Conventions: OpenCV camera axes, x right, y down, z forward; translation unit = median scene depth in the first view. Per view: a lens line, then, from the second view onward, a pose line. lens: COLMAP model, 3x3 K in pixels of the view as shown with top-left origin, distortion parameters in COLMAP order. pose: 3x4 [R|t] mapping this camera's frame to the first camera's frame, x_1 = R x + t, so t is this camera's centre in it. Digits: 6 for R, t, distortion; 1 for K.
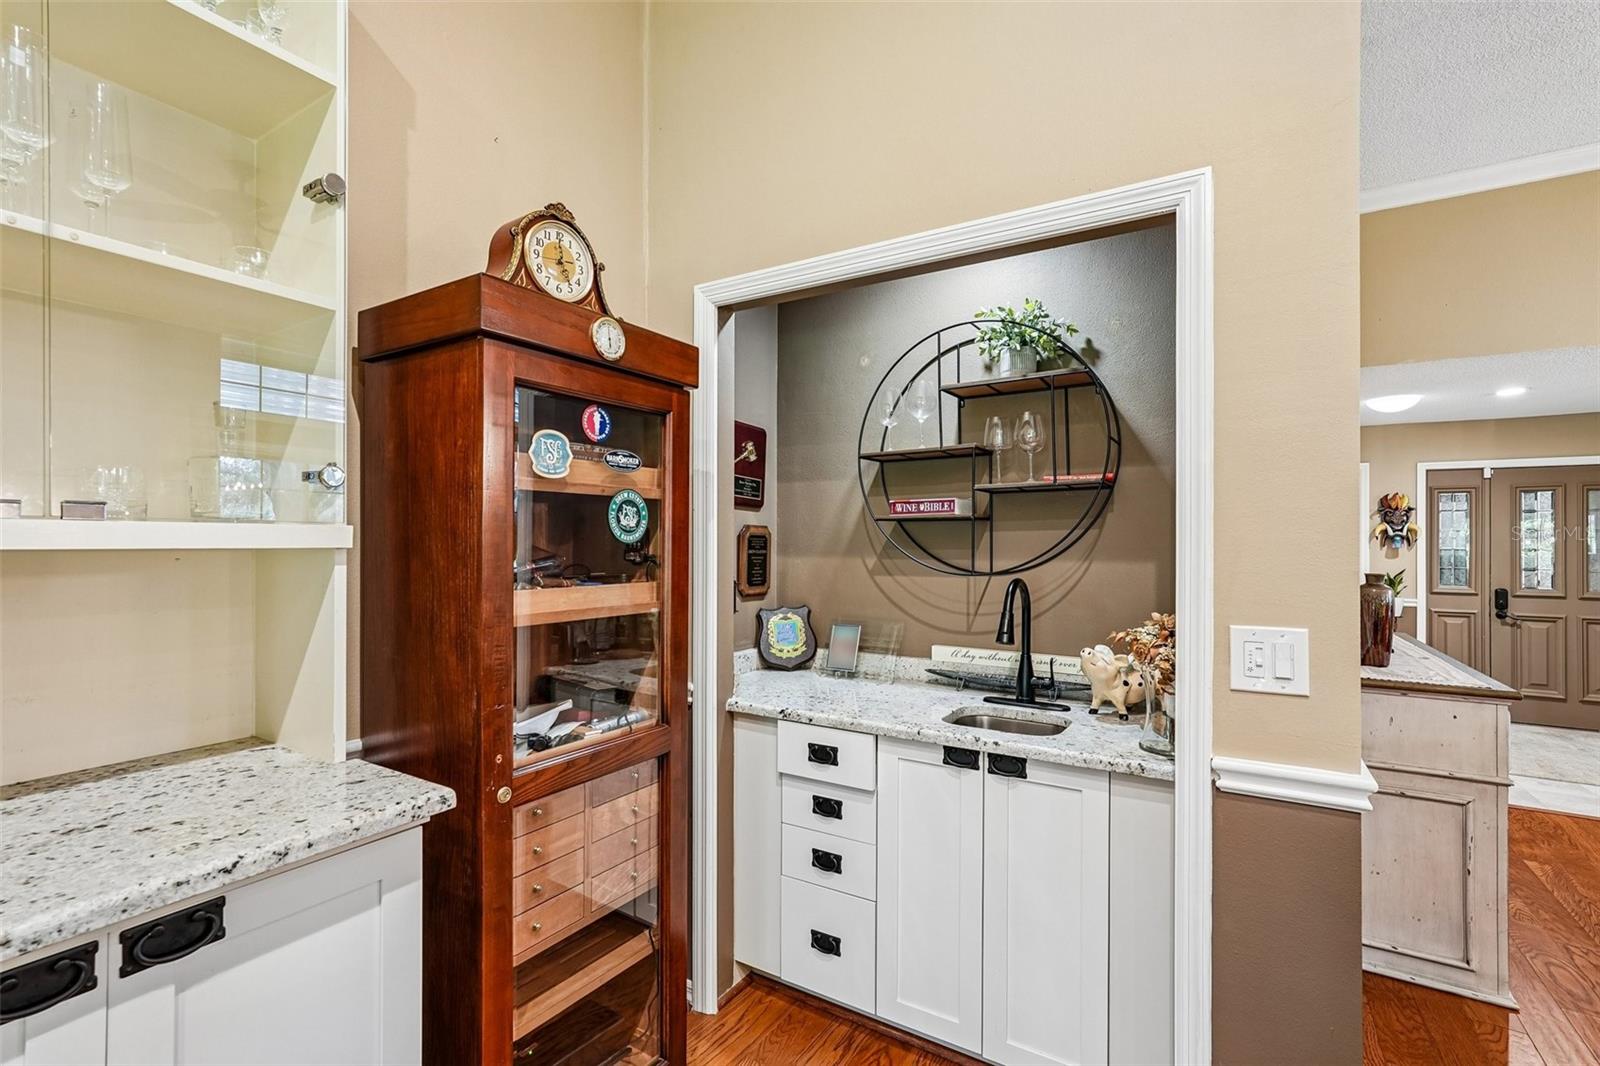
lens RADIAL K [[723.3, 0, 794.5], [0, 723.3, 543.3], [0, 0, 1]] dist [-0.000847, 0.000313]
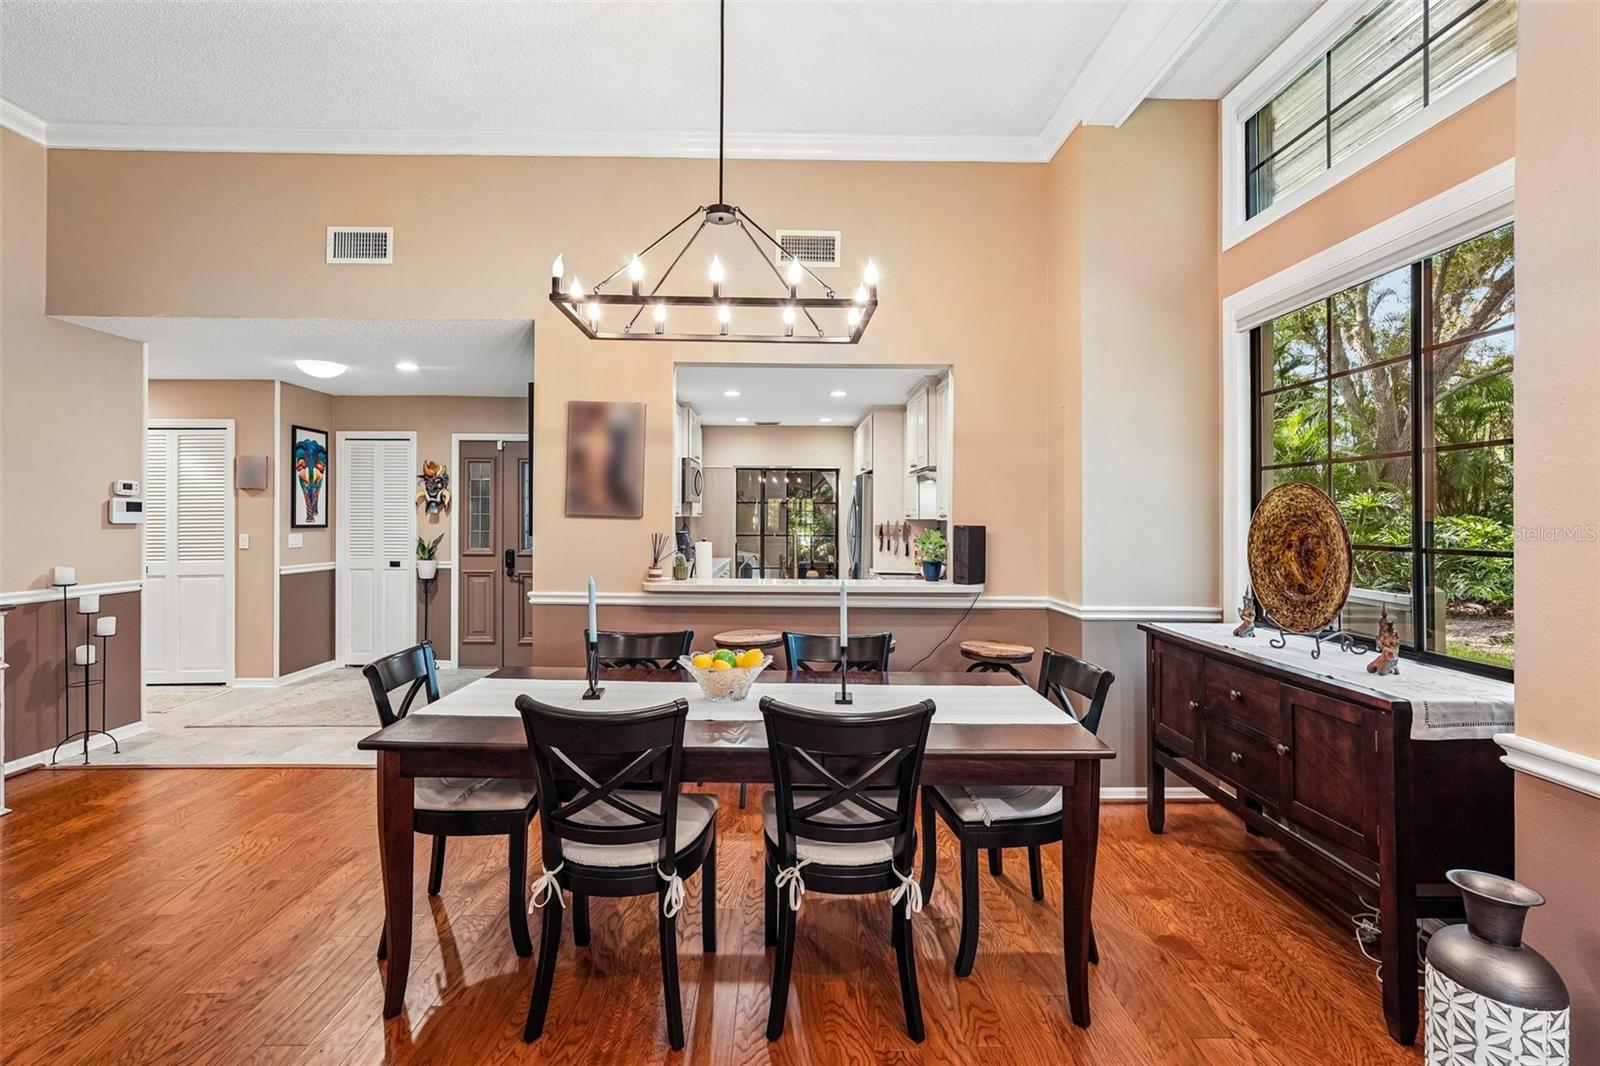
lens RADIAL K [[723.3, 0, 792.8], [0, 723.3, 515.6], [0, 0, 1]] dist [-0.000847, 0.000313]
pose [[0.849656, -0.002310, 0.527333, 0.759083], [0.001013, 0.999996, 0.002749, 0.007657], [-0.527337, -0.001802, 0.849654, -0.181170]]
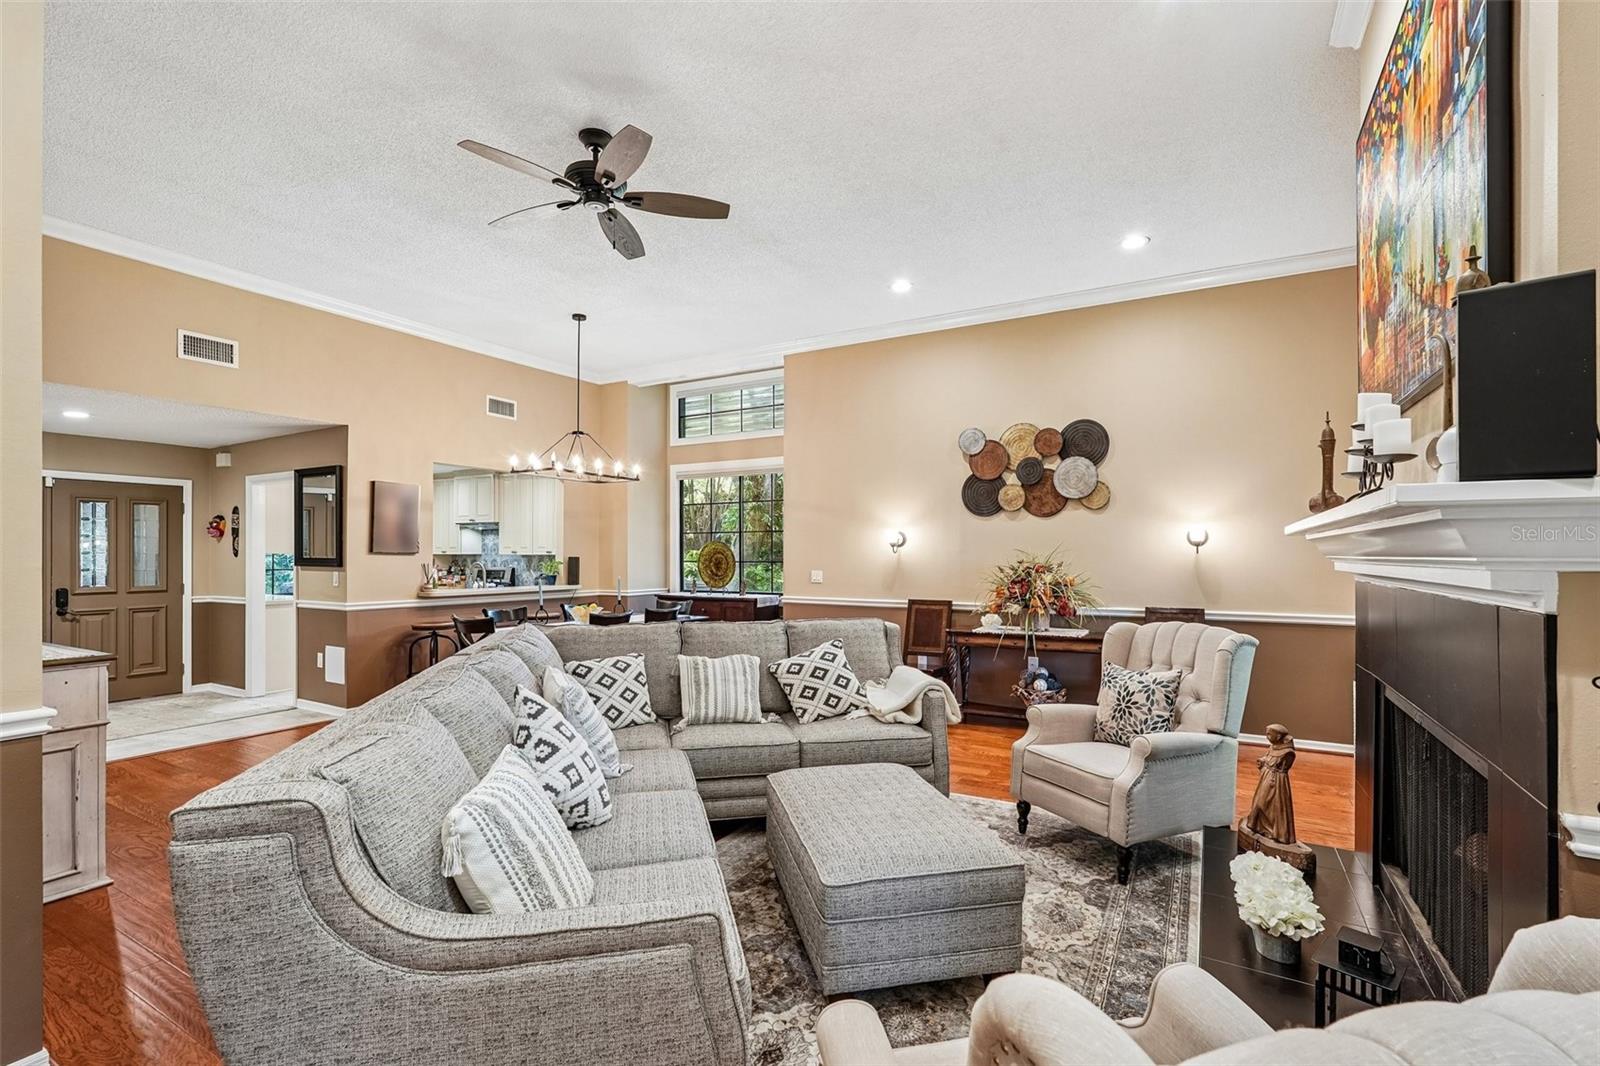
lens RADIAL K [[723.3, 0, 791.3], [0, 723.3, 545.3], [0, 0, 1]] dist [-0.000847, 0.000313]
pose [[-0.012408, 0.001317, 0.999922, -0.138951], [-0.000097, 0.999999, -0.001318, -0.001500], [-0.999923, -0.000114, -0.012408, -0.098653]]
